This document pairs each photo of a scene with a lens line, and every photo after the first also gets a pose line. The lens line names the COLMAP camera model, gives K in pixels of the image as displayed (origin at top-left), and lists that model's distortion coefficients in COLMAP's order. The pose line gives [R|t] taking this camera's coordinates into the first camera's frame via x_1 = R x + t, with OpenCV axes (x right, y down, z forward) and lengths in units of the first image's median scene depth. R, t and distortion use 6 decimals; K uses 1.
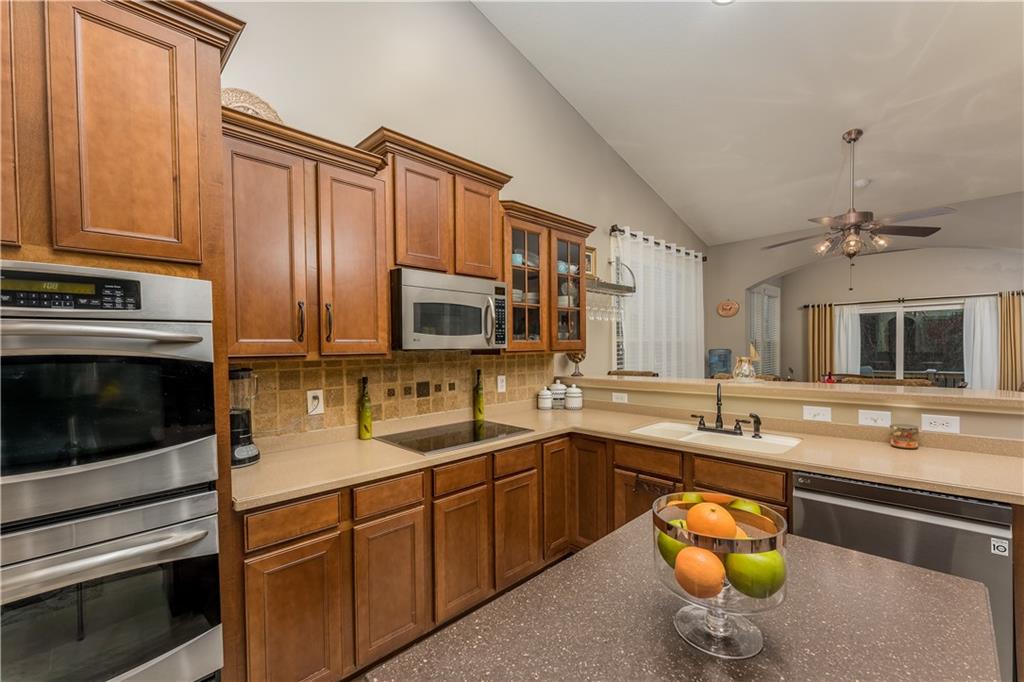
lens RADIAL K [[417.4, 0, 510.1], [0, 417.4, 352.7], [0, 0, 1]] dist [-0.002874, -0.000119]
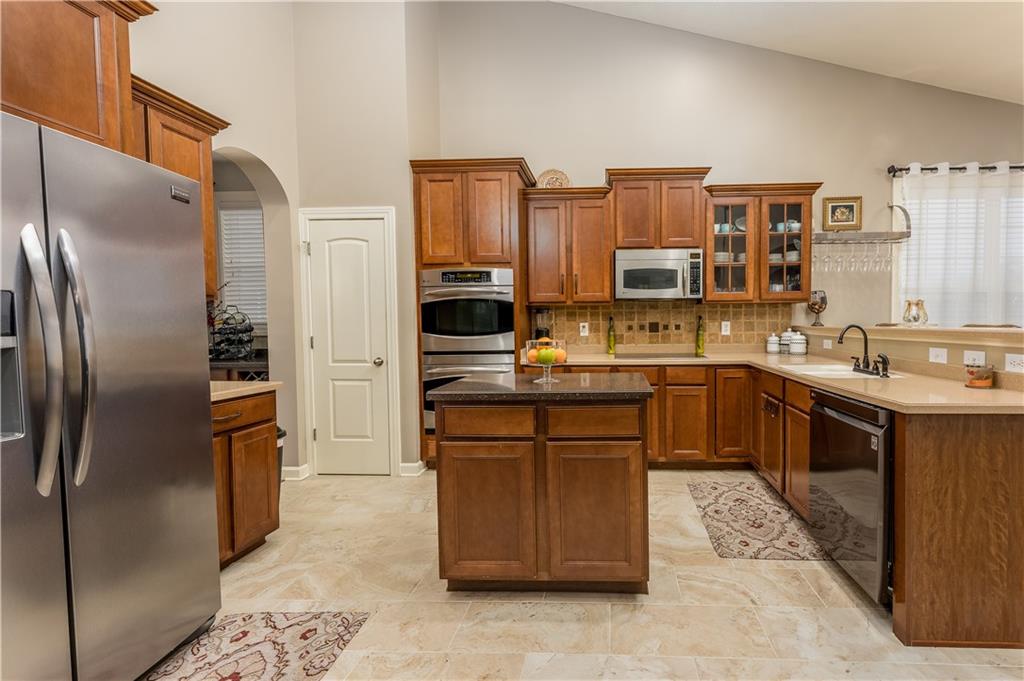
lens RADIAL K [[430.2, 0, 585.3], [0, 430.2, 329.0], [0, 0, 1]] dist [0.001127, 0.000235]
pose [[0.688573, 0.027824, -0.724633, 0.761333], [-0.012411, 0.999569, 0.026588, 0.058627], [0.725061, -0.009315, 0.688622, -0.235423]]
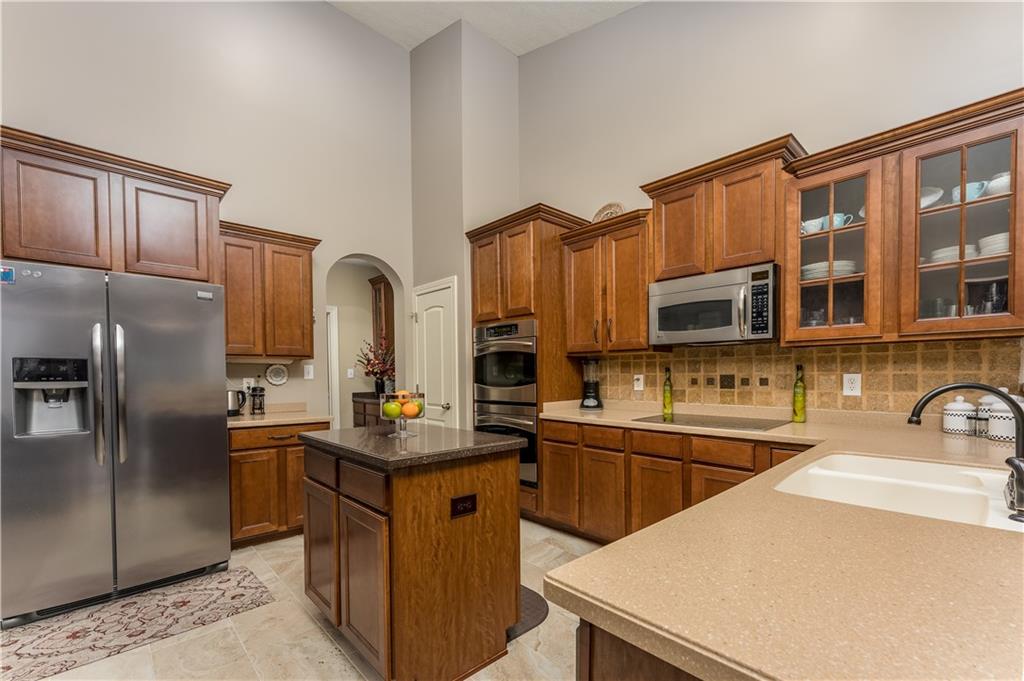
lens RADIAL K [[403.3, 0, 513.7], [0, 403.3, 377.4], [0, 0, 1]] dist [-0.001824, -0.000149]
pose [[0.017438, 0.028245, -0.999449, 0.860695], [-0.003625, 0.999596, 0.028186, 0.051753], [0.999841, 0.003132, 0.017533, 0.449046]]
